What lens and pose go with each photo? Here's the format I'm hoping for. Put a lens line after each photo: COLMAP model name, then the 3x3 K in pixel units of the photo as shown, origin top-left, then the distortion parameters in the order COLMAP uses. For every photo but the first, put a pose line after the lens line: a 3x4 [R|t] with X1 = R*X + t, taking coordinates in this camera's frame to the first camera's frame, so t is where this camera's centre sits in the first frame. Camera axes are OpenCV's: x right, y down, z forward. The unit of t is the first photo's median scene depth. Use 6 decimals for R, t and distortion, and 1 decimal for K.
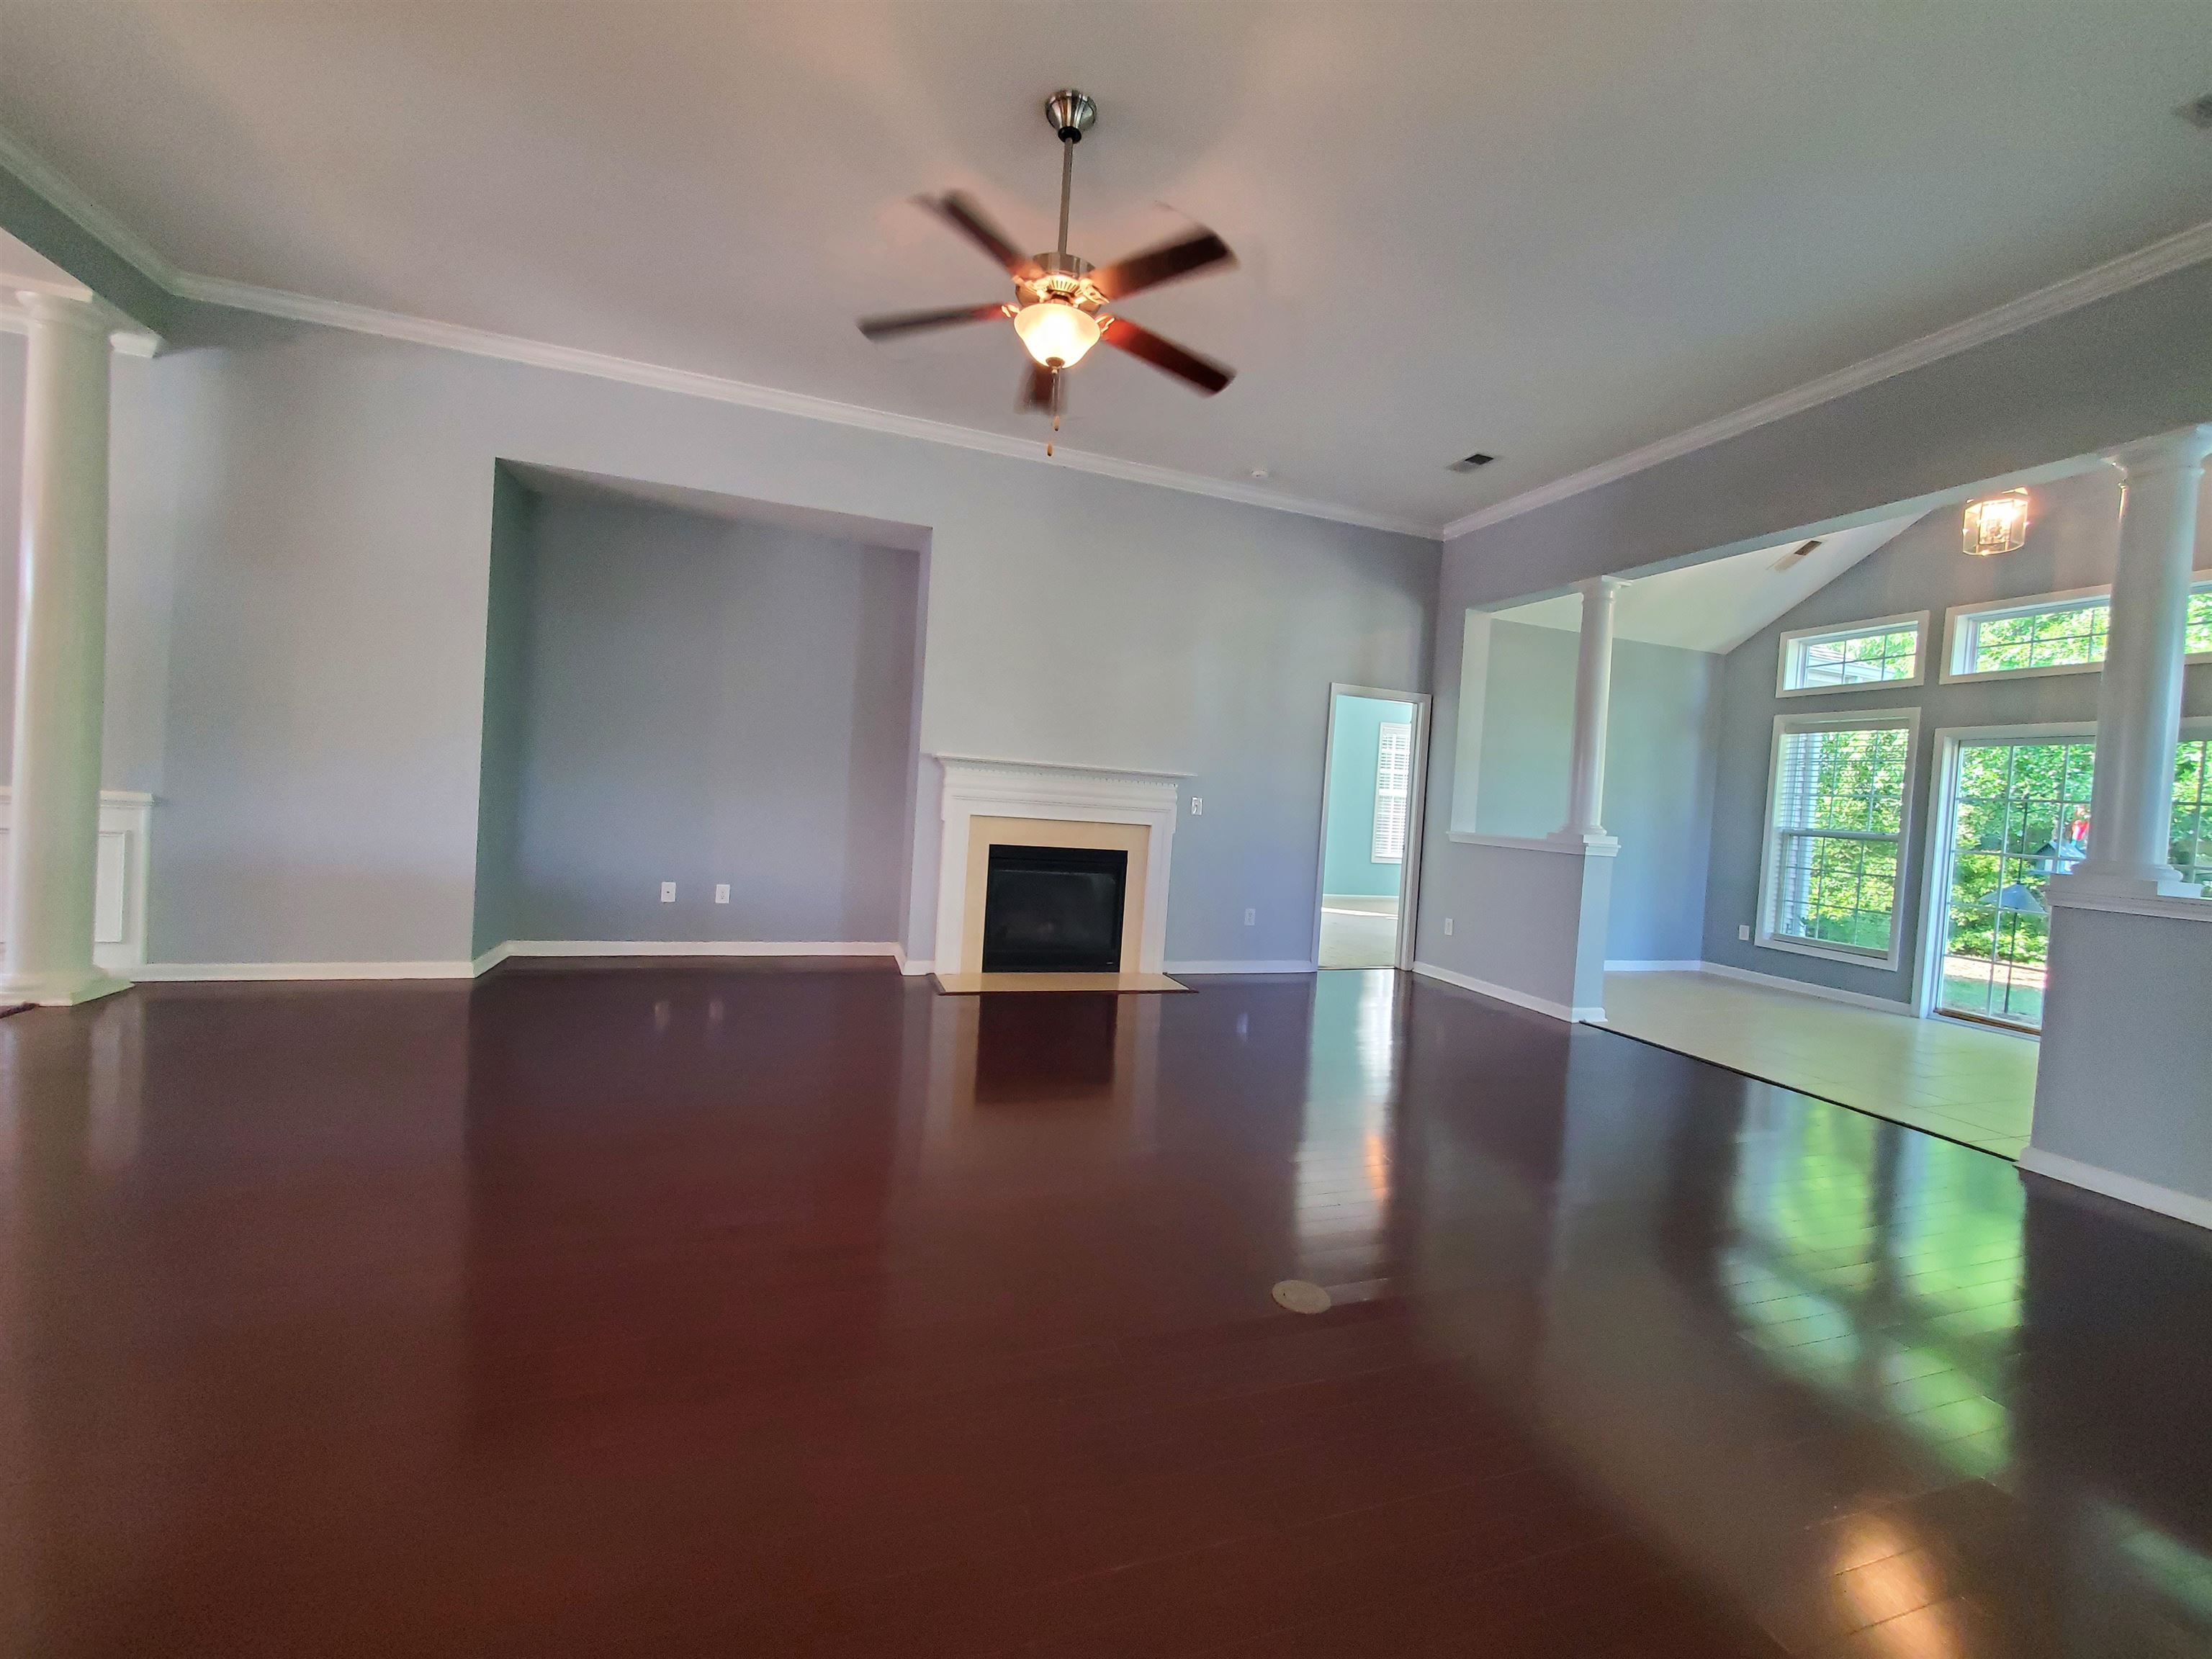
lens RADIAL K [[882.8, 0, 1110.7], [0, 882.8, 813.6], [0, 0, 1]] dist [0.008288, 0.000427]
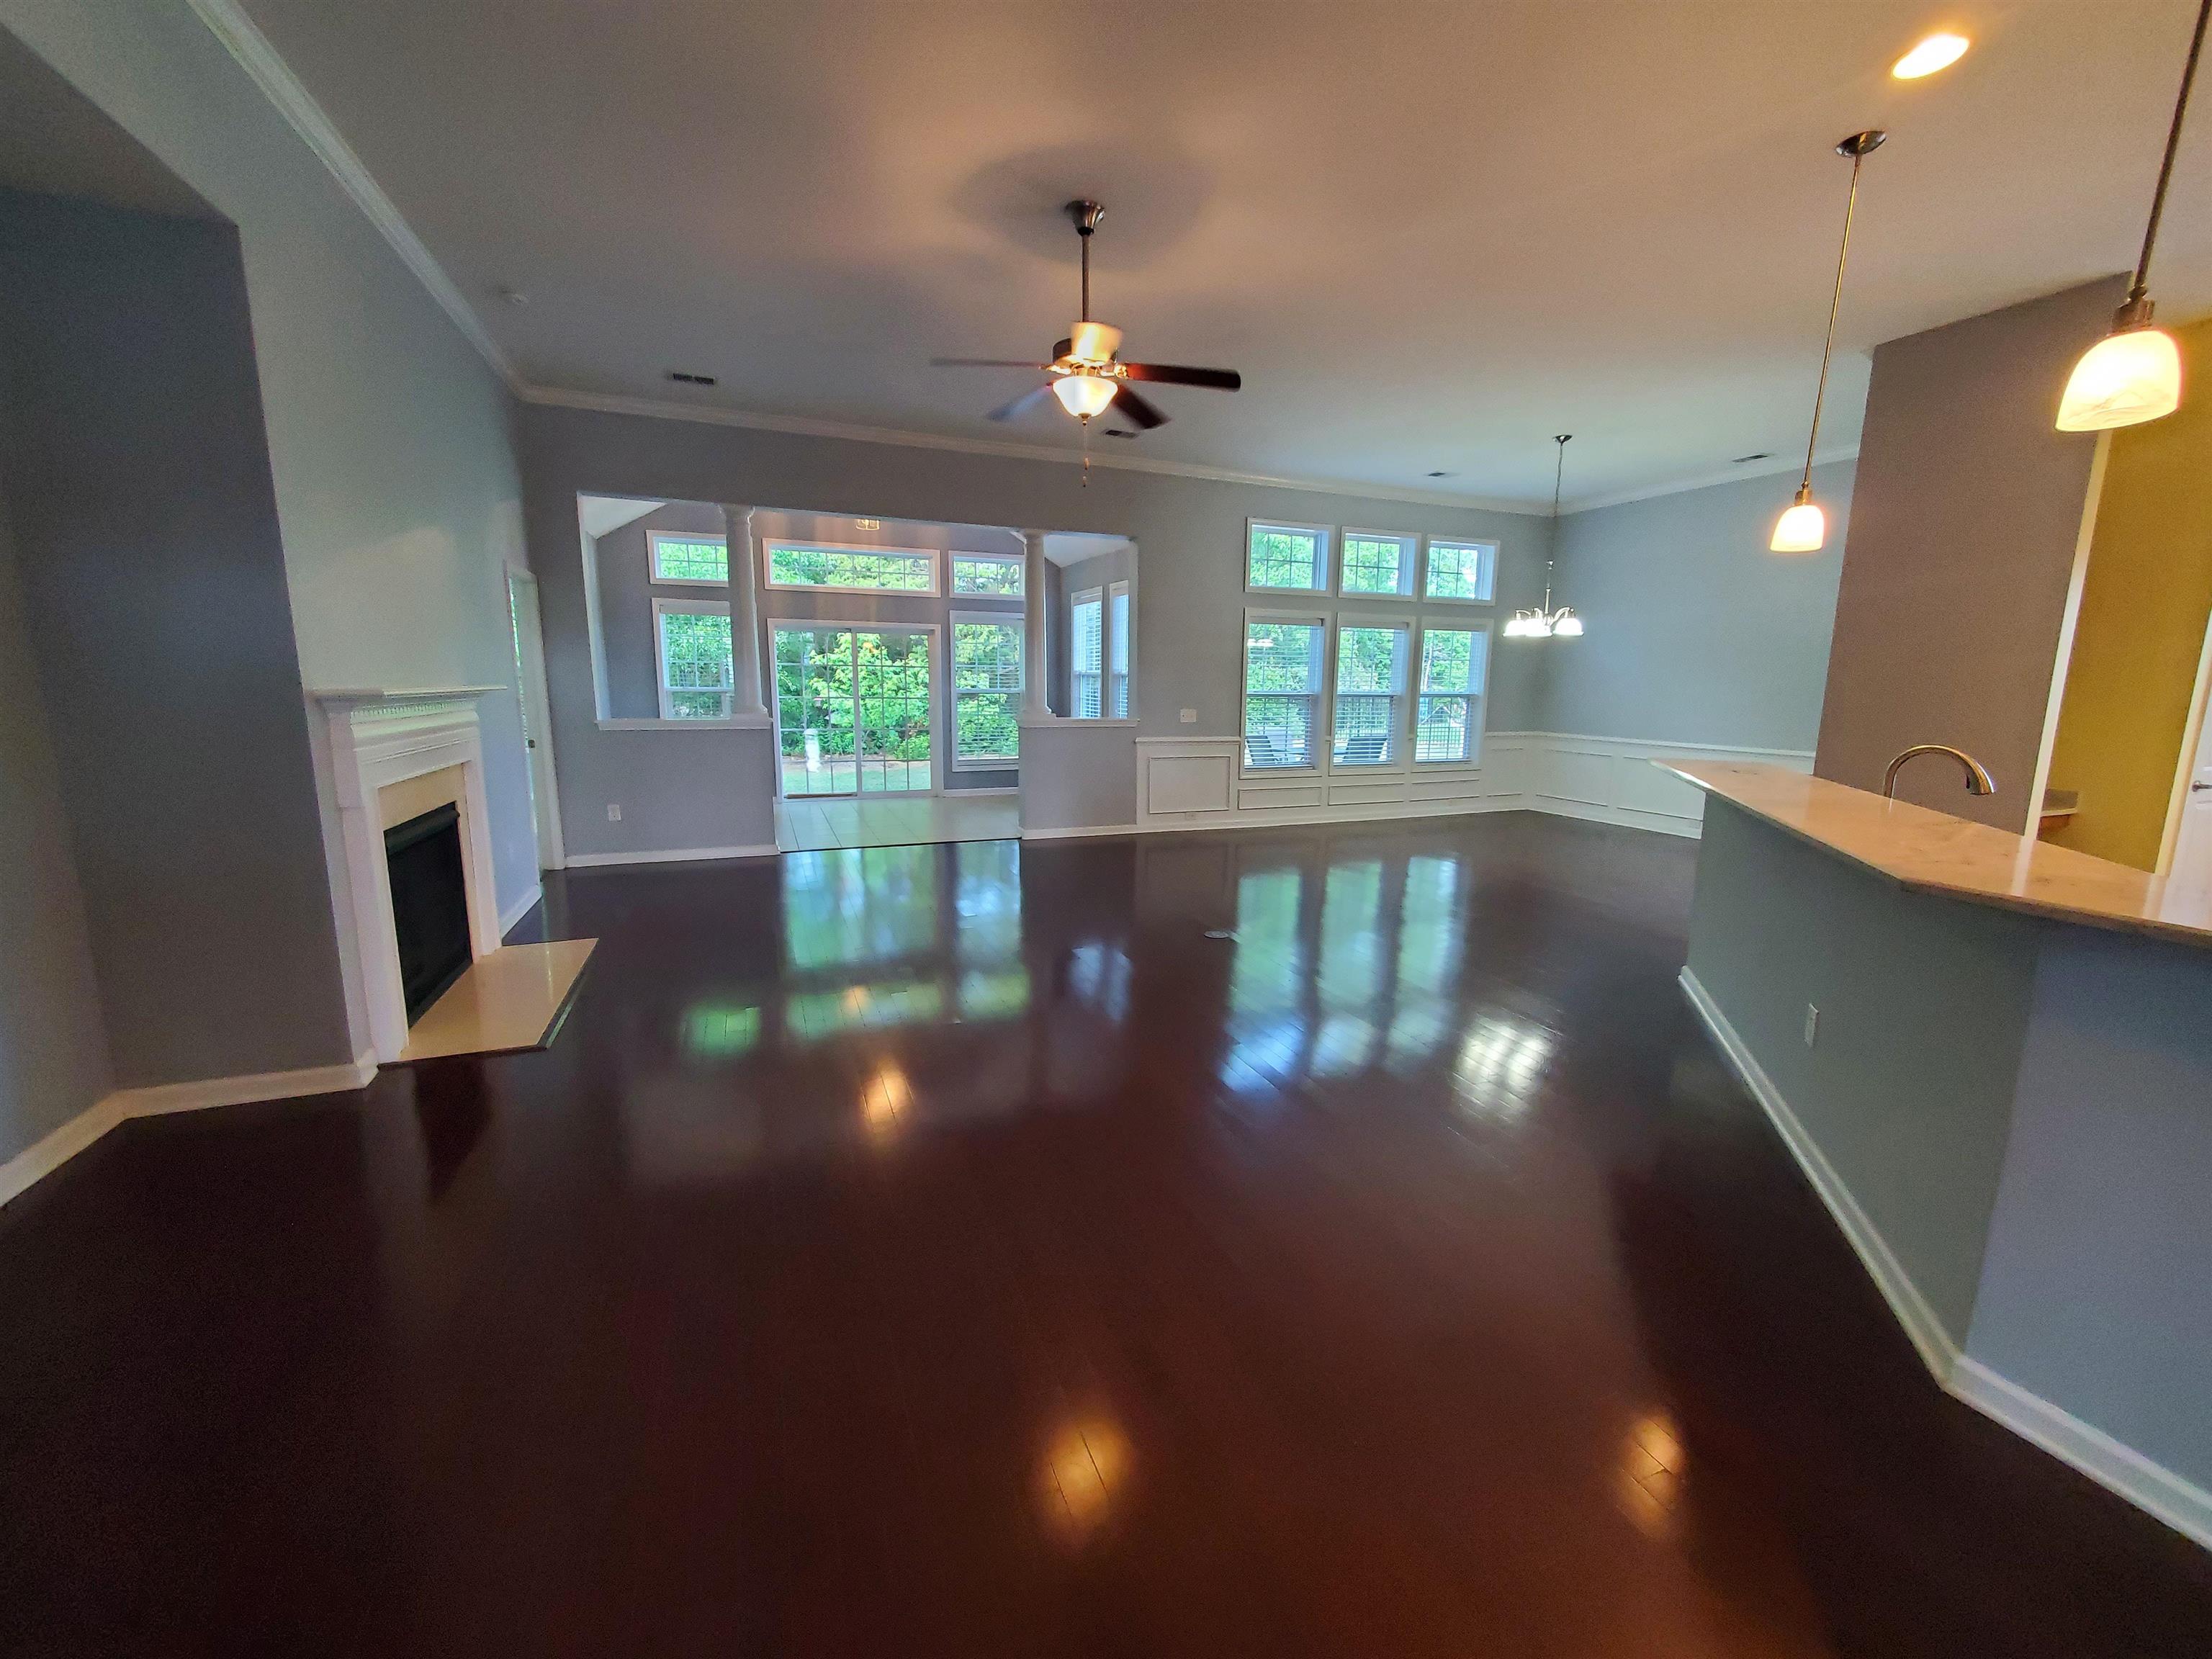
lens RADIAL K [[882.8, 0, 1124.6], [0, 882.8, 821.5], [0, 0, 1]] dist [0.008288, 0.000427]
pose [[-0.050137, -0.226771, 0.972657, -0.690208], [0.007811, 0.973763, 0.227432, -0.098532], [-0.998712, 0.019001, -0.047050, 0.464718]]
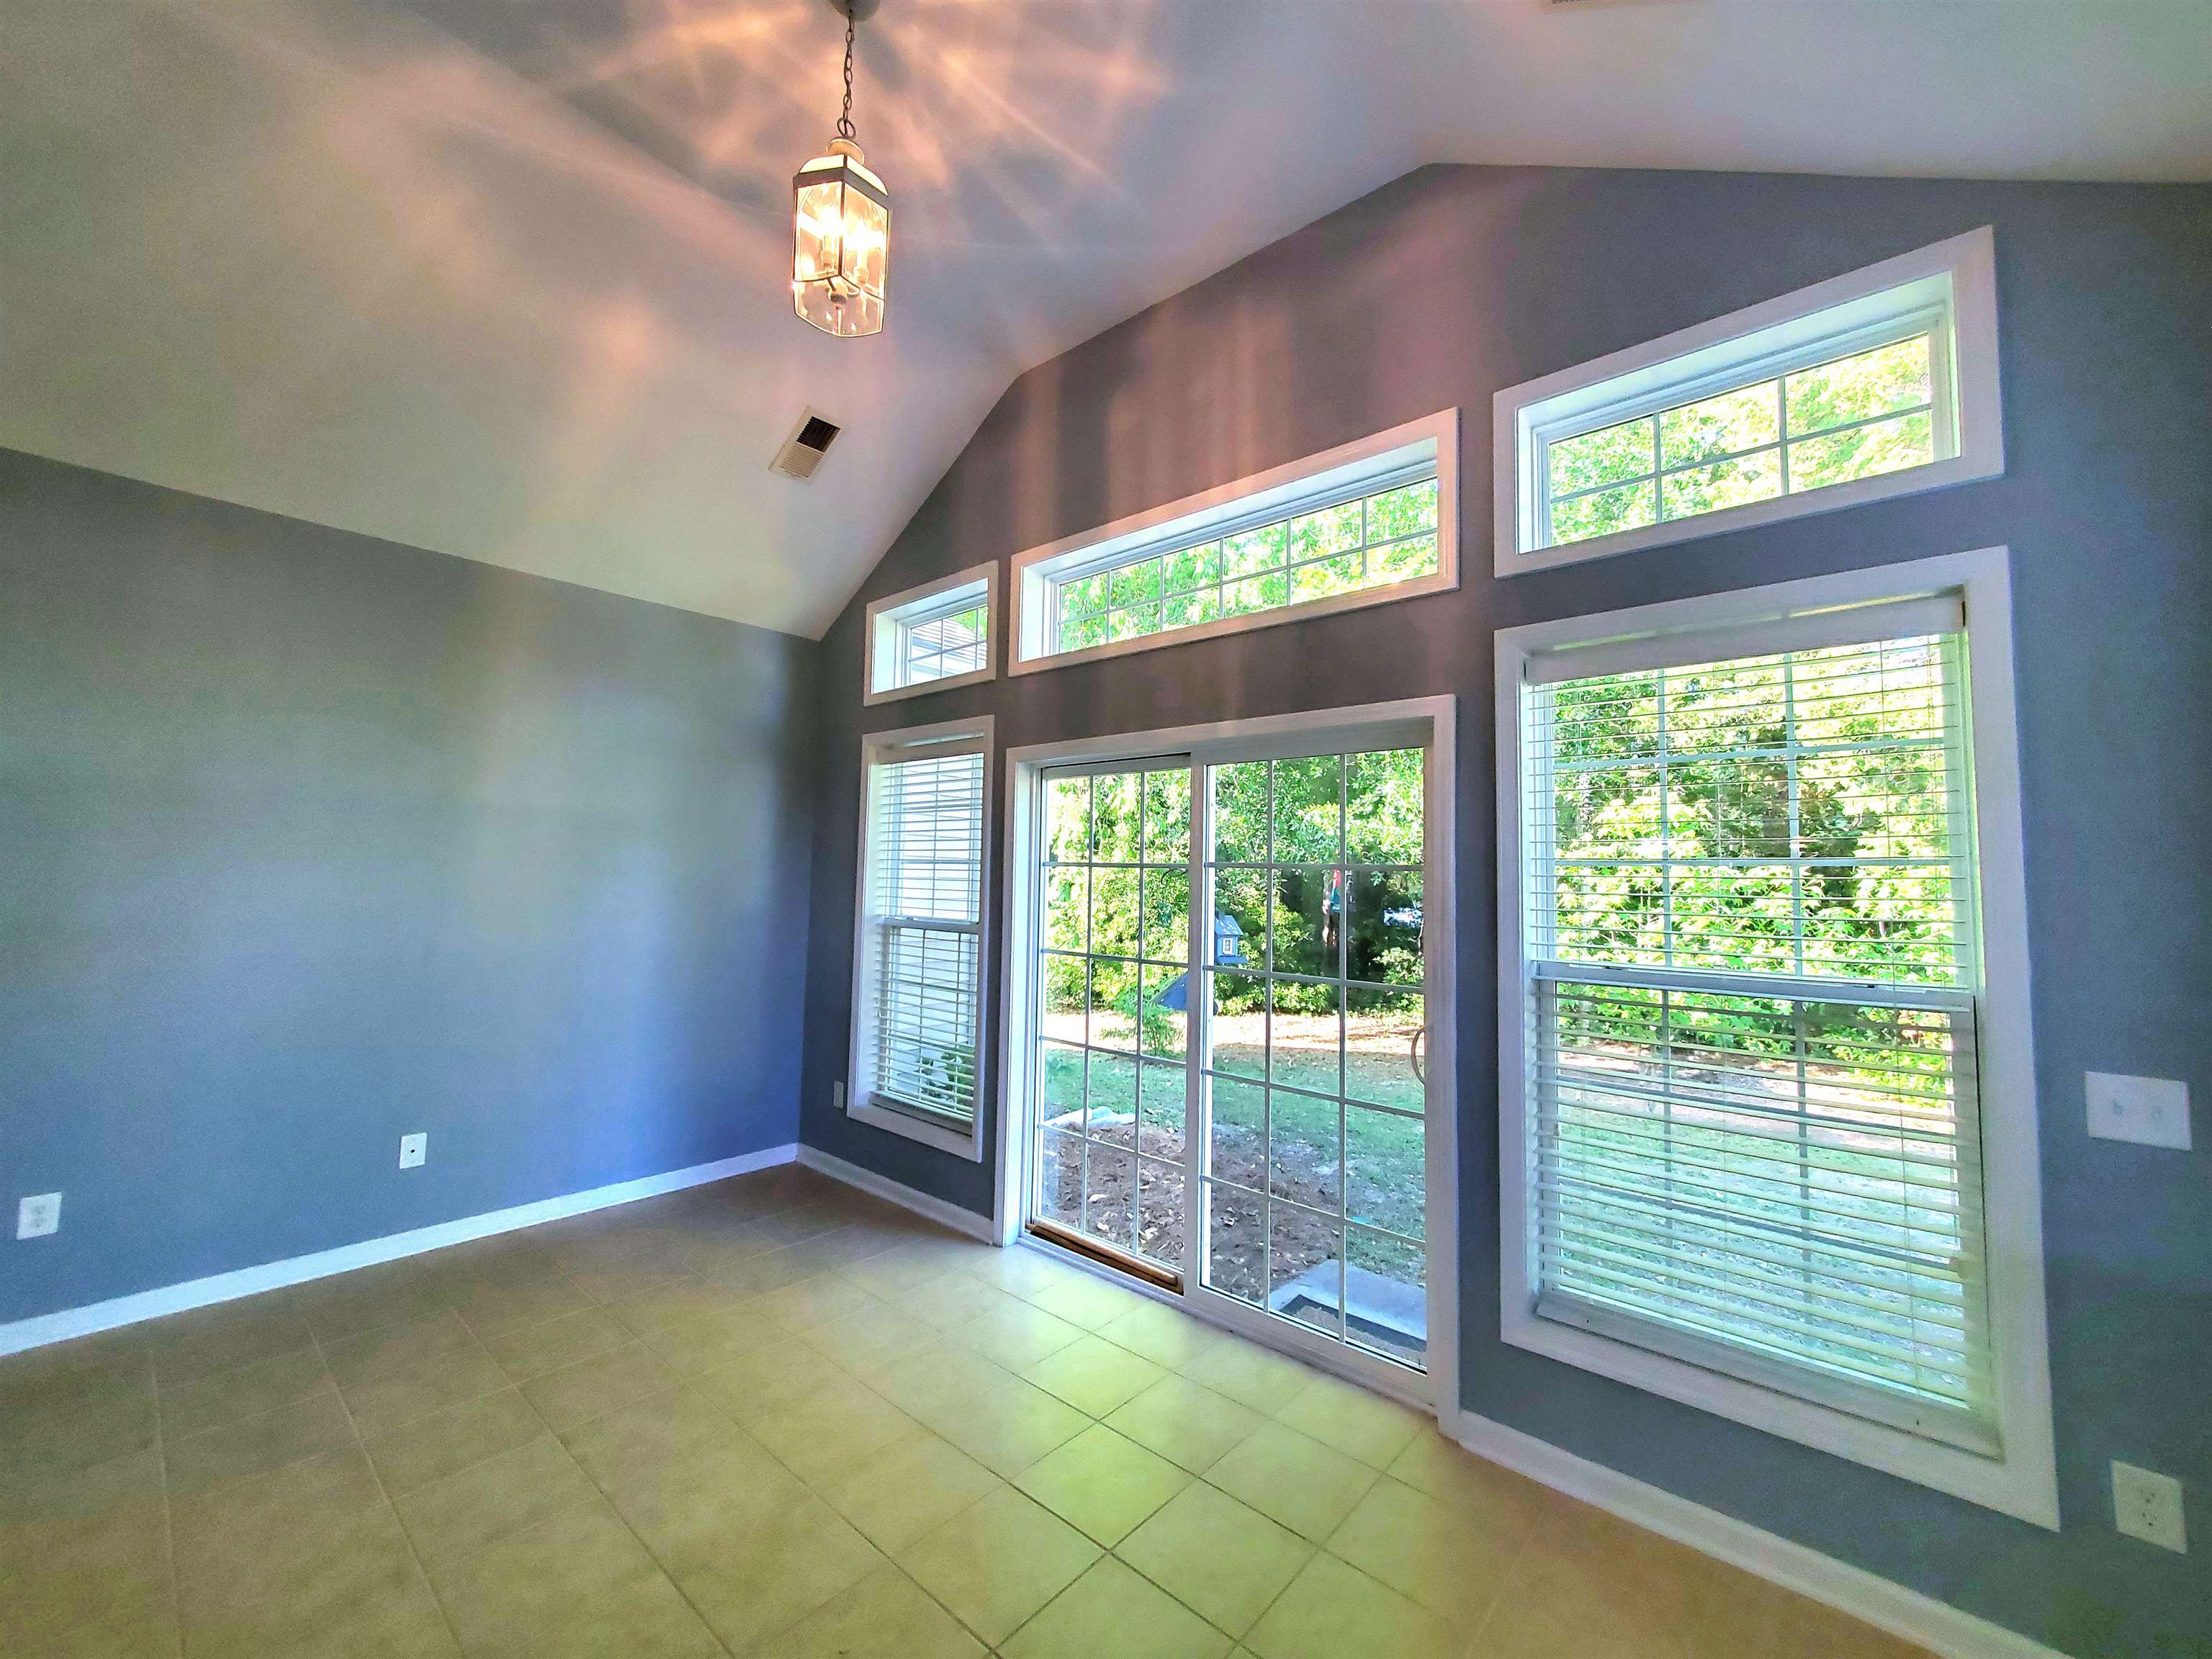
lens RADIAL K [[882.8, 0, 1102.8], [0, 882.8, 823.6], [0, 0, 1]] dist [0.008288, 0.000427]
pose [[0.874751, -0.019613, 0.484176, 0.702667], [0.049468, 0.997575, -0.048962, -0.012574], [-0.482041, 0.066781, 0.873600, 0.453090]]
